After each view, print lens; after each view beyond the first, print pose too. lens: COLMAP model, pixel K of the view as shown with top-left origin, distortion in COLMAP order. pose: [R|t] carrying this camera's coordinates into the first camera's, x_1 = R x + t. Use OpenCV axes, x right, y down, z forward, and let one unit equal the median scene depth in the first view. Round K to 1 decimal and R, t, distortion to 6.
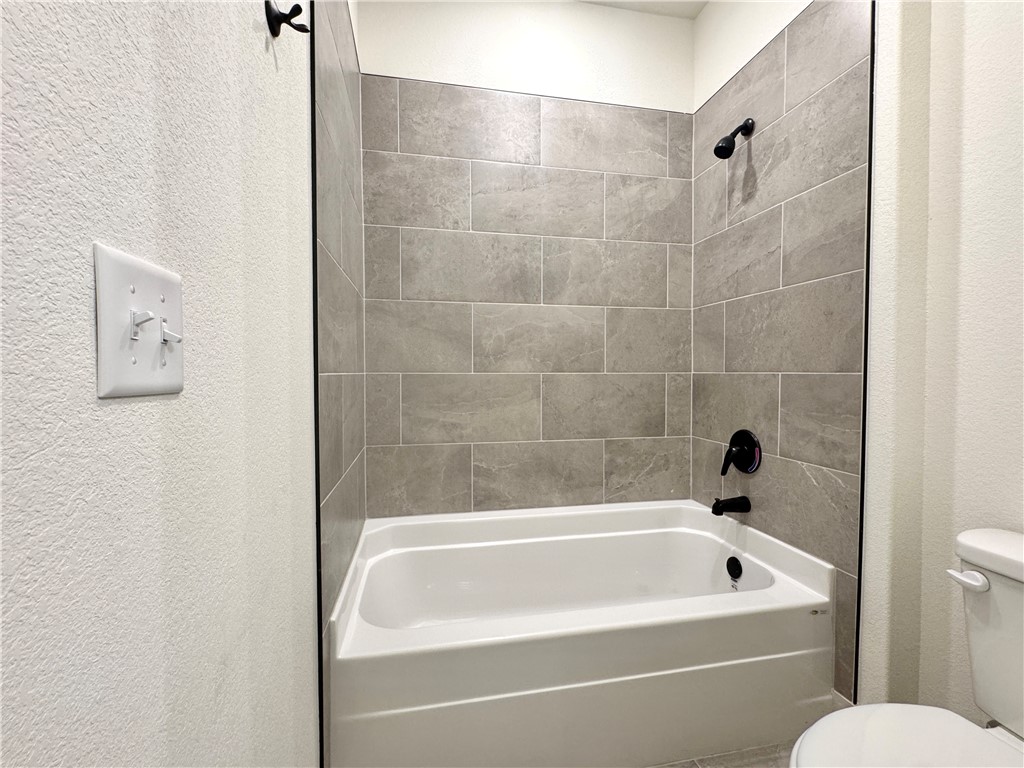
lens RADIAL K [[445.6, 0, 516.9], [0, 445.6, 383.4], [0, 0, 1]] dist [-0.003302, 0.000003]
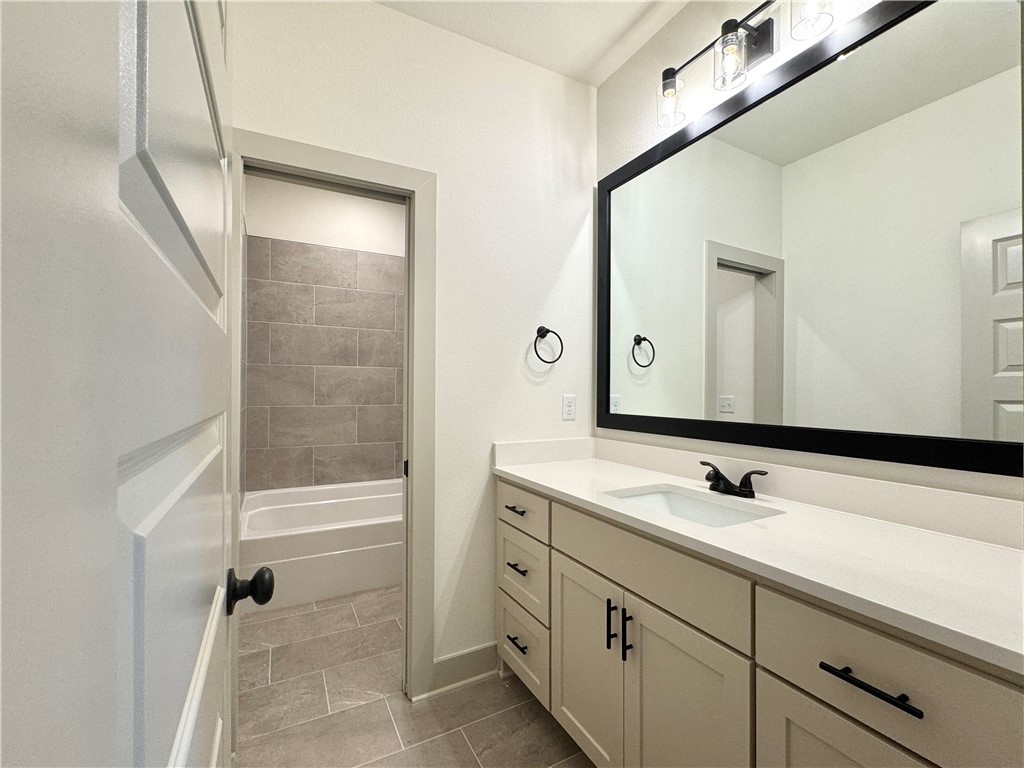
lens RADIAL K [[445.6, 0, 511.5], [0, 445.6, 384.6], [0, 0, 1]] dist [-0.003302, 0.000003]
pose [[0.960435, 0.010889, 0.278292, 0.154842], [-0.005821, 0.999802, -0.019029, -0.076846], [-0.278445, 0.016656, 0.960308, -0.885409]]
